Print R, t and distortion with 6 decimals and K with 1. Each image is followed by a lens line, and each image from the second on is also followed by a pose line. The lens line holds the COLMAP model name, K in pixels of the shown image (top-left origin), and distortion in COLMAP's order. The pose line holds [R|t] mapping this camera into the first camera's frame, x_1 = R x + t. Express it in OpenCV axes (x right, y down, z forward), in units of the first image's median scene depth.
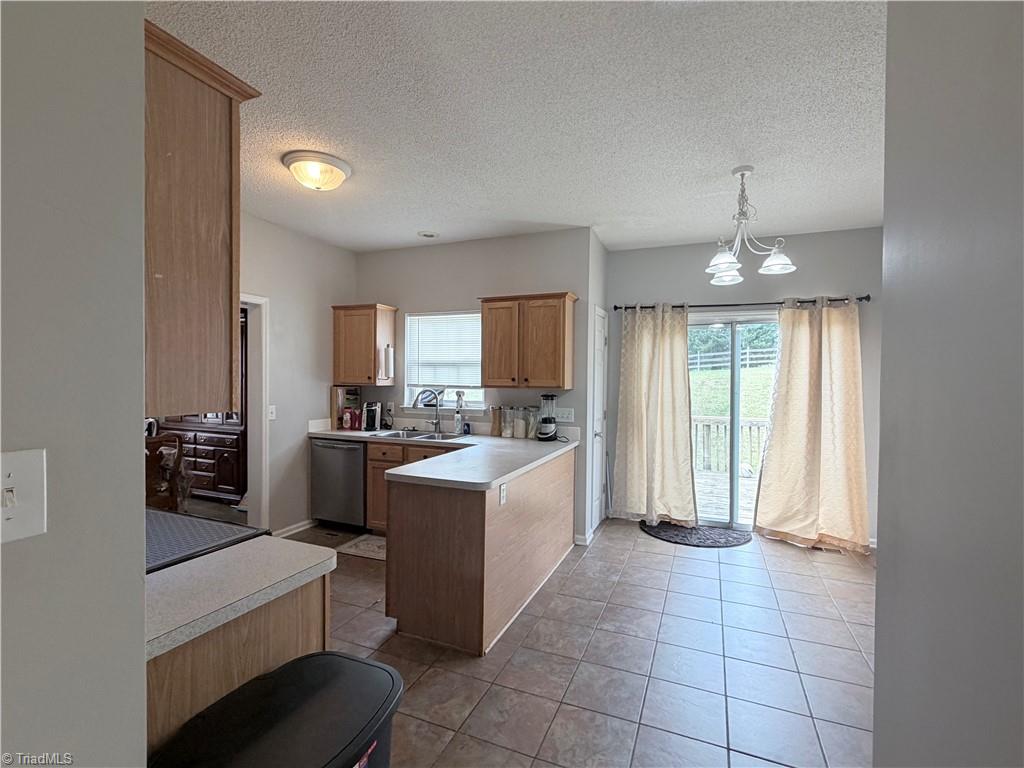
lens RADIAL K [[463.8, 0, 513.1], [0, 463.8, 385.7], [0, 0, 1]] dist [-0.000990, -0.000061]
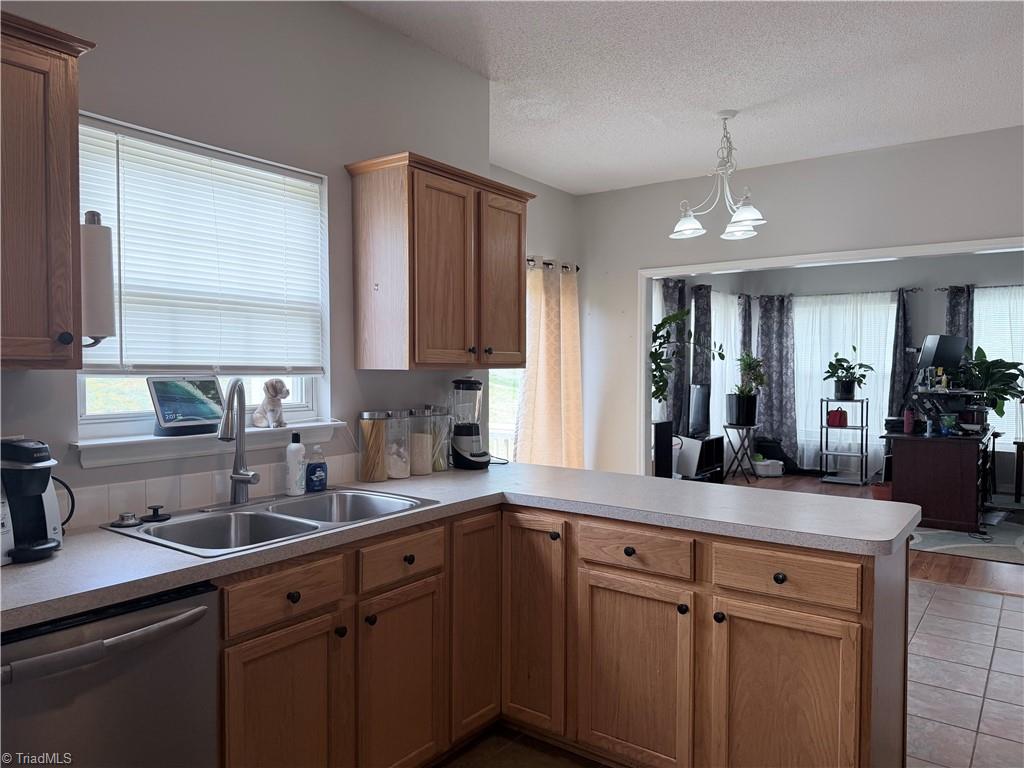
lens RADIAL K [[717.0, 0, 466.3], [0, 717.0, 387.1], [0, 0, 1]] dist [-0.028772, -0.009560]
pose [[0.265238, -0.038588, 0.963411, -0.640143], [0.013989, 0.999248, 0.036172, -0.002283], [-0.964082, 0.003883, 0.265578, 0.724009]]
